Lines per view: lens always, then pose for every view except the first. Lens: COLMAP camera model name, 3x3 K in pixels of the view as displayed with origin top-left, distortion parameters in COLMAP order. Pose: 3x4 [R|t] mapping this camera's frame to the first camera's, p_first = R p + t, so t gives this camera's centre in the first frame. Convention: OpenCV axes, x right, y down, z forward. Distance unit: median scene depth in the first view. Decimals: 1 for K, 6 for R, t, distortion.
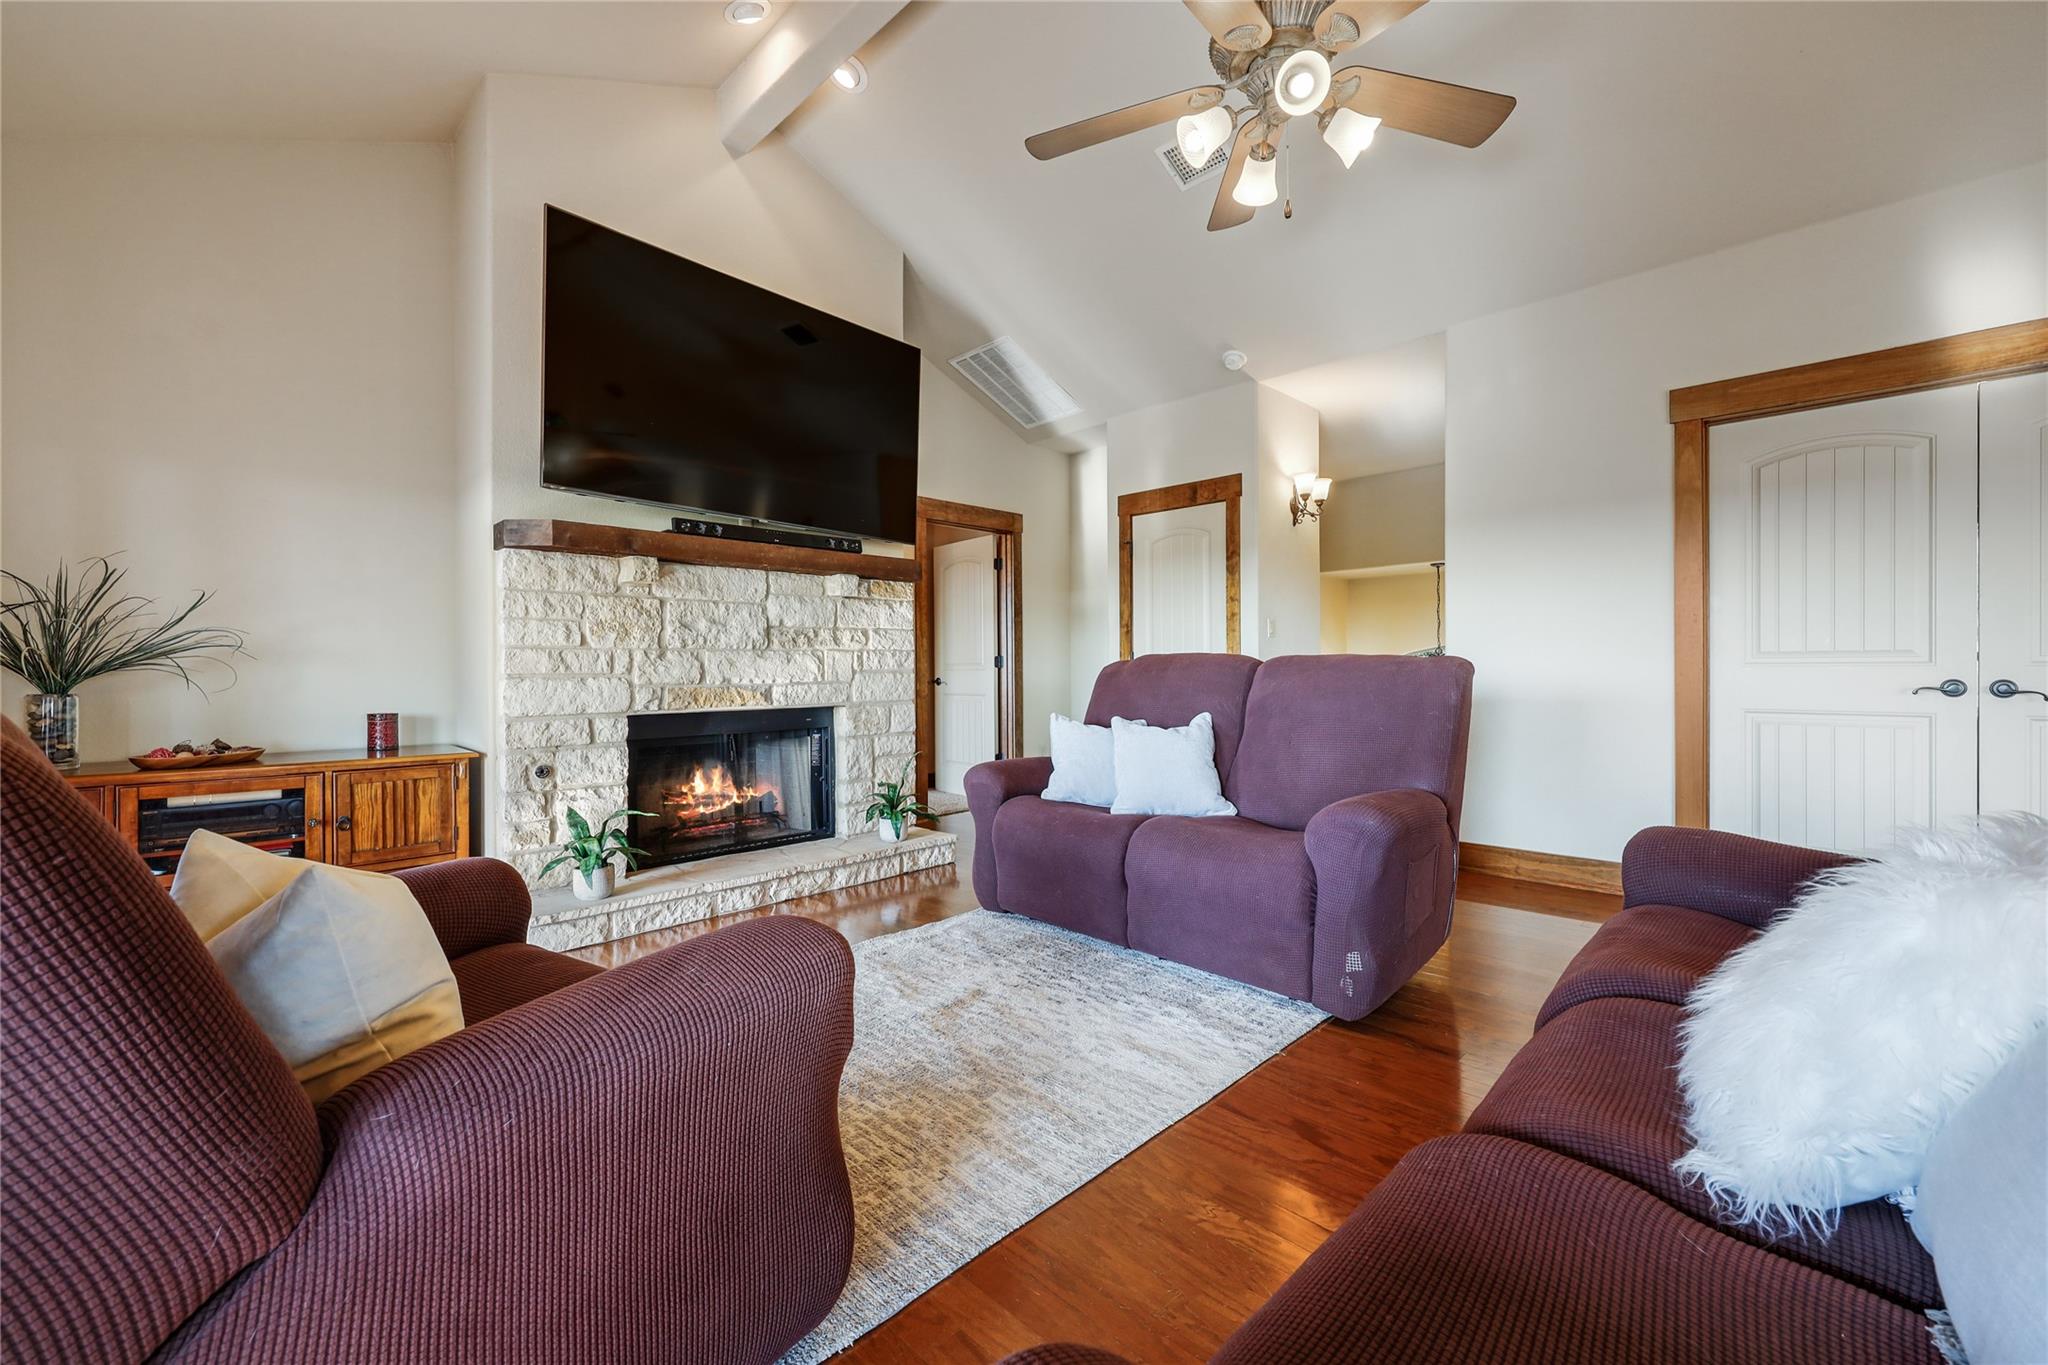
lens RADIAL K [[854.2, 0, 1022.2], [0, 854.2, 670.3], [0, 0, 1]] dist [-0.000244, 0.000110]
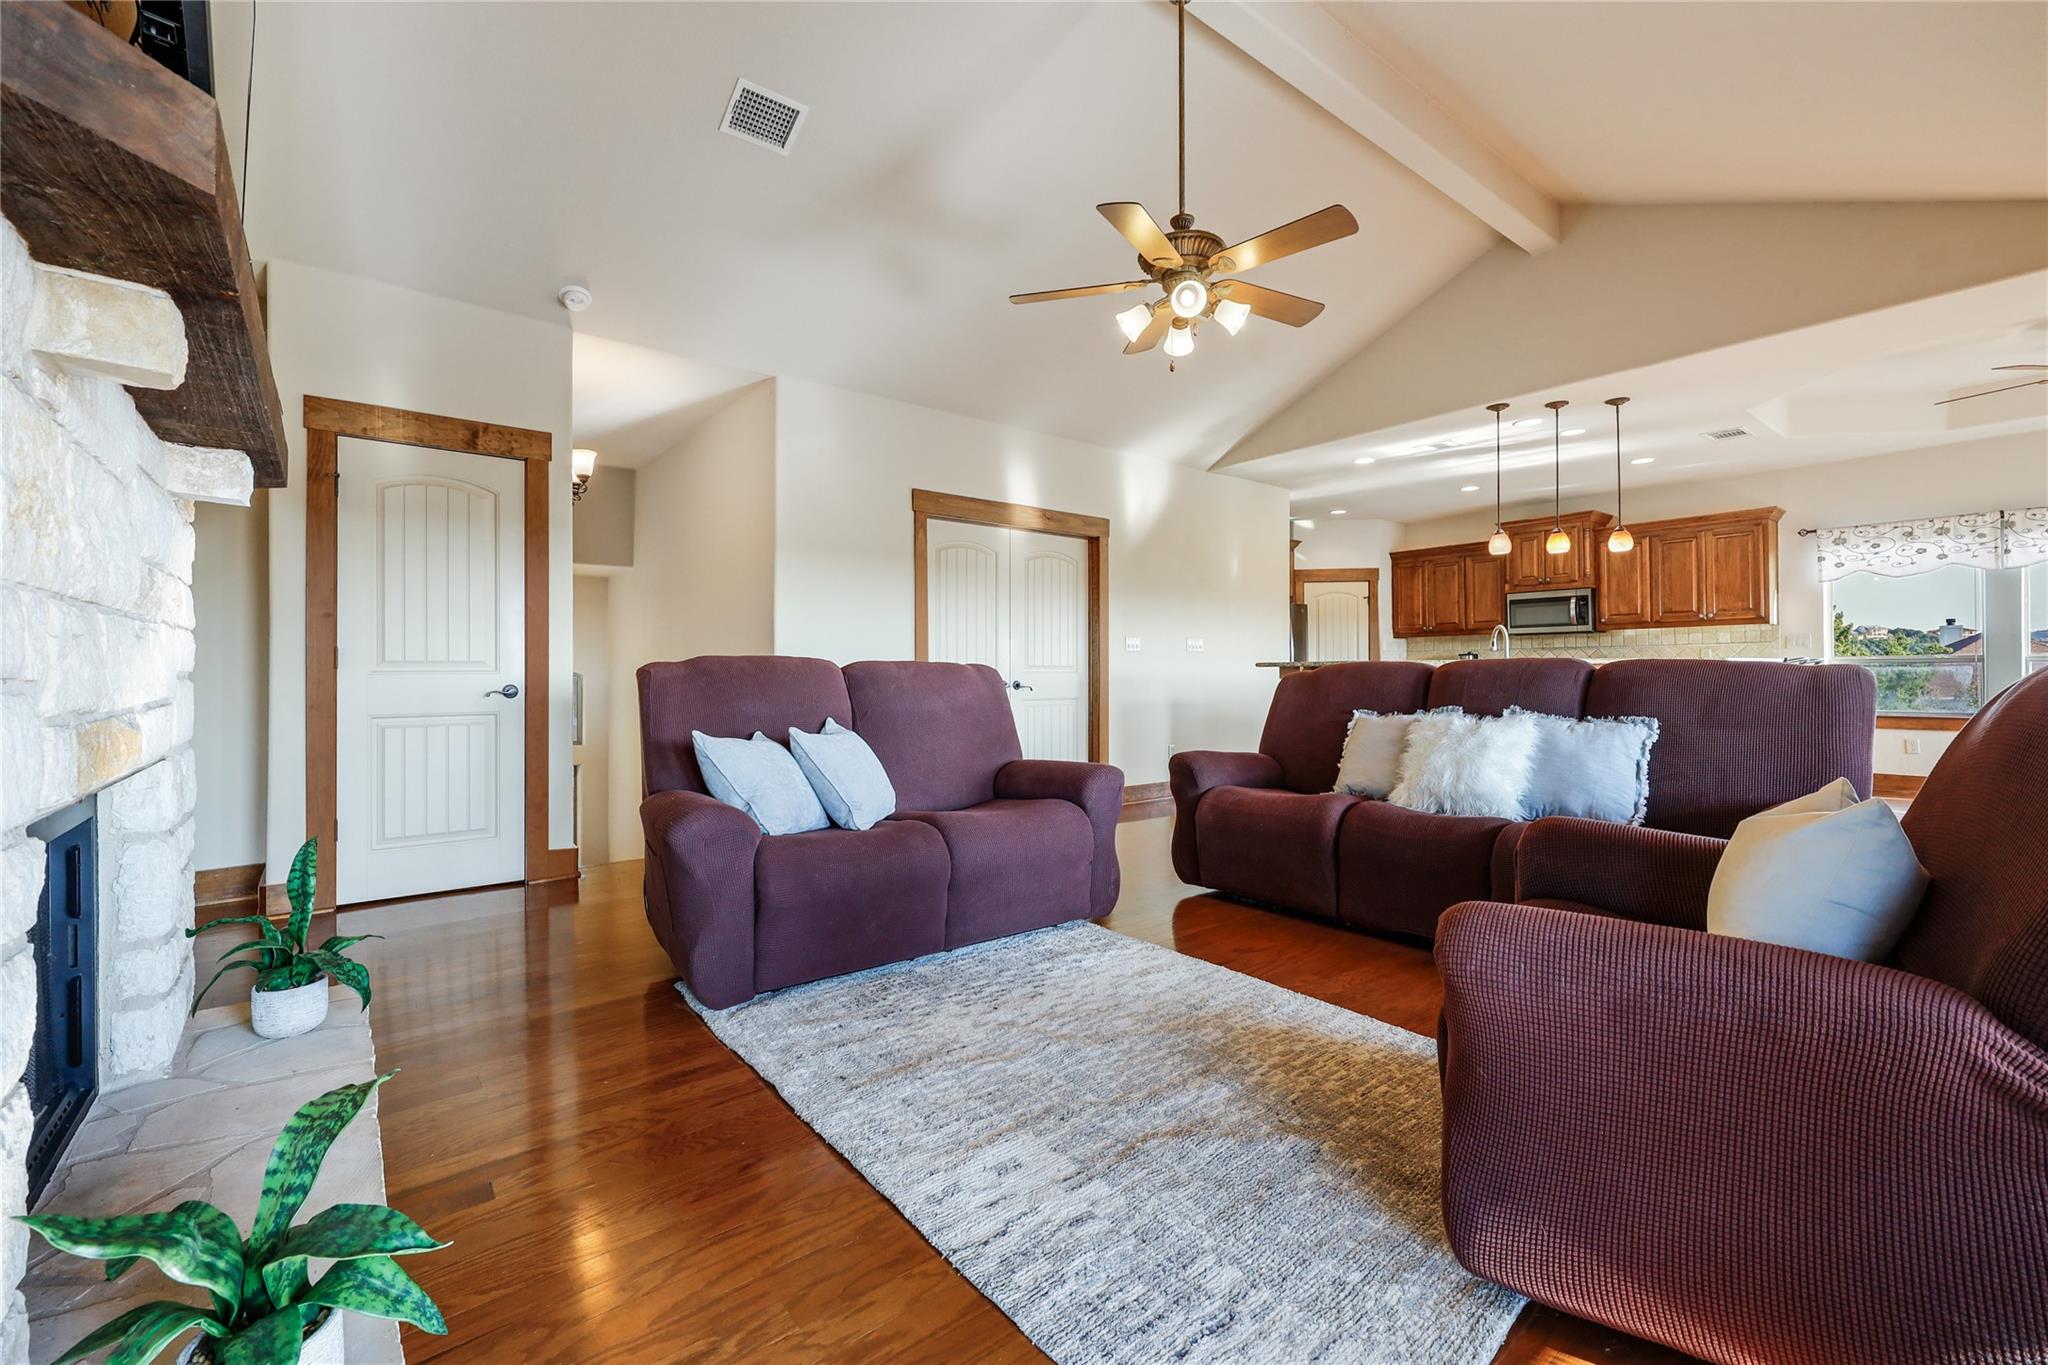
lens RADIAL K [[881.6, 0, 1019.1], [0, 881.6, 660.4], [0, 0, 1]] dist [-0.008064, -0.000194]
pose [[0.086852, 0.020702, 0.996006, -0.963313], [0.004577, 0.999765, -0.021180, 0.009035], [-0.996211, 0.006399, 0.086737, 0.877450]]
